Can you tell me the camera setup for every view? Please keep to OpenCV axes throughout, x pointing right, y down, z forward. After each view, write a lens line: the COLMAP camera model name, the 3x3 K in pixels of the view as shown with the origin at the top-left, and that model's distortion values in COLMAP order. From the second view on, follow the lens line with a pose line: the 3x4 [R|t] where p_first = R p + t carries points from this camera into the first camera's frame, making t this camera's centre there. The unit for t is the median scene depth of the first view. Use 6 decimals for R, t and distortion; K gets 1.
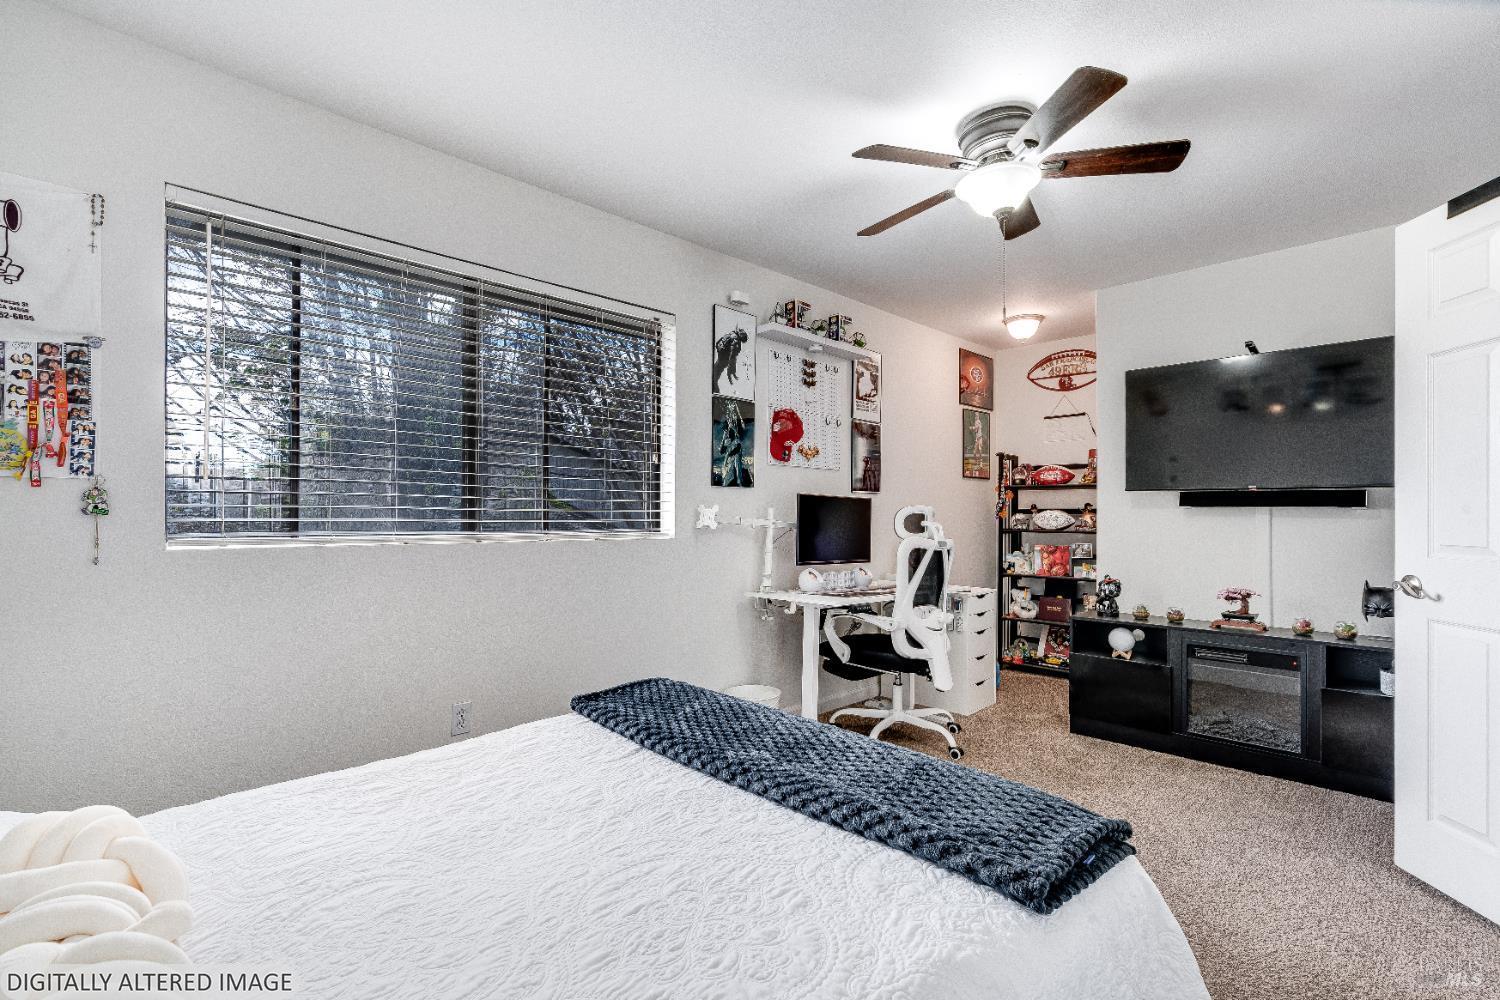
lens RADIAL K [[687.6, 0, 734.8], [0, 687.6, 505.0], [0, 0, 1]] dist [-0.005589, 0.002895]
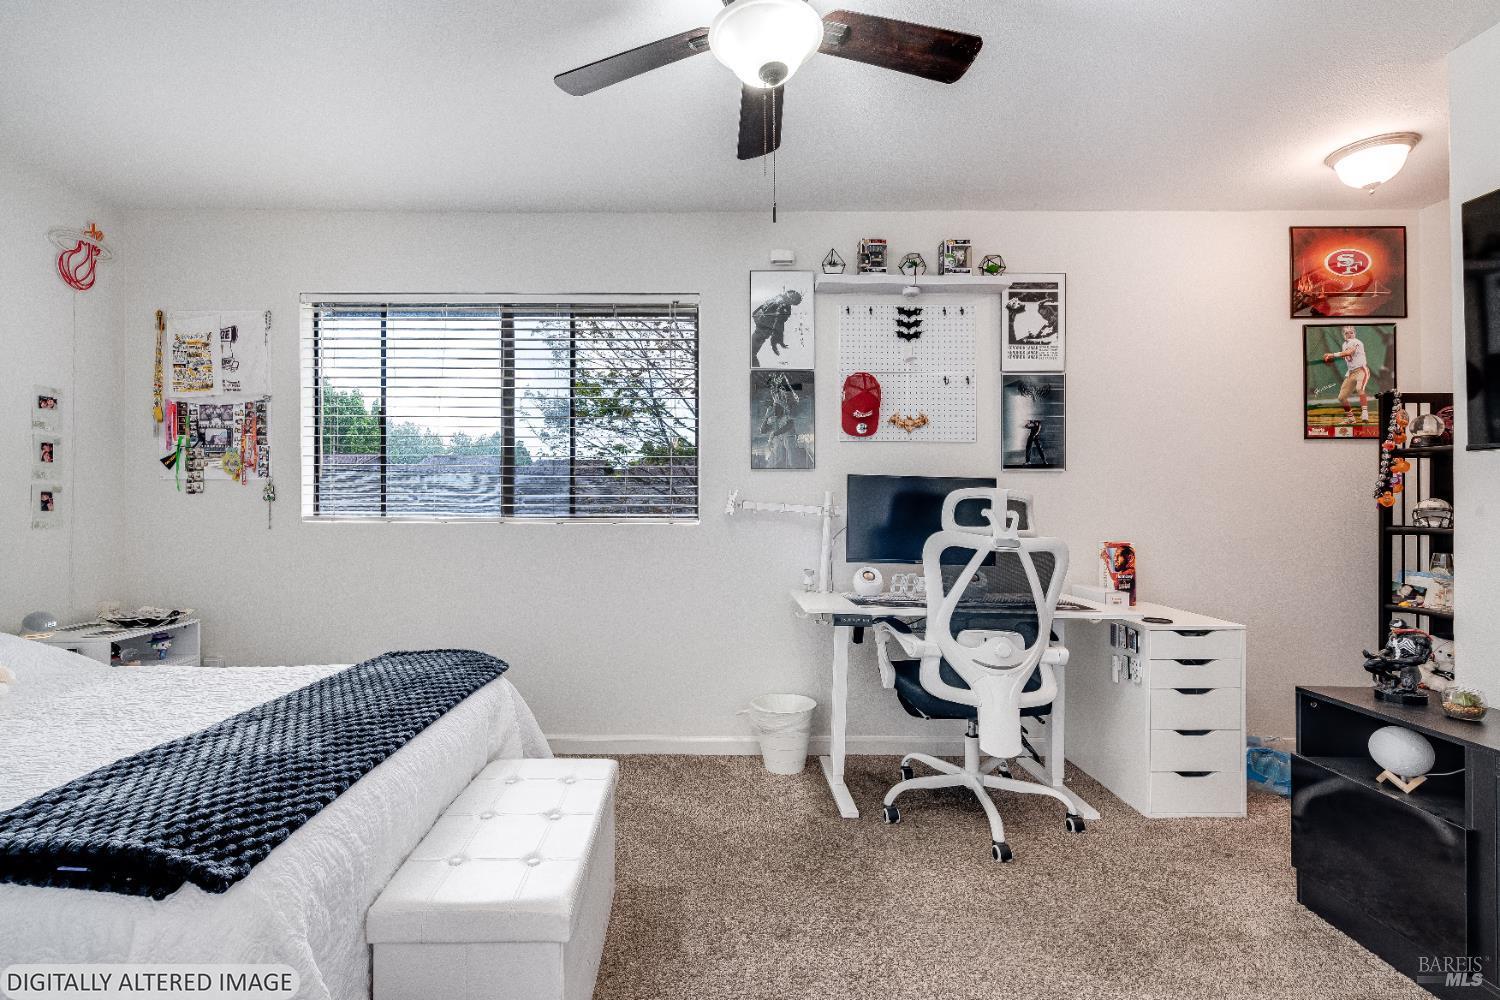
lens RADIAL K [[687.6, 0, 744.3], [0, 687.6, 499.5], [0, 0, 1]] dist [-0.005589, 0.002895]
pose [[0.714719, -0.001898, -0.699409, 0.578287], [0.009083, 0.999937, 0.006568, 0.006319], [0.699352, -0.011047, 0.714692, 0.321510]]
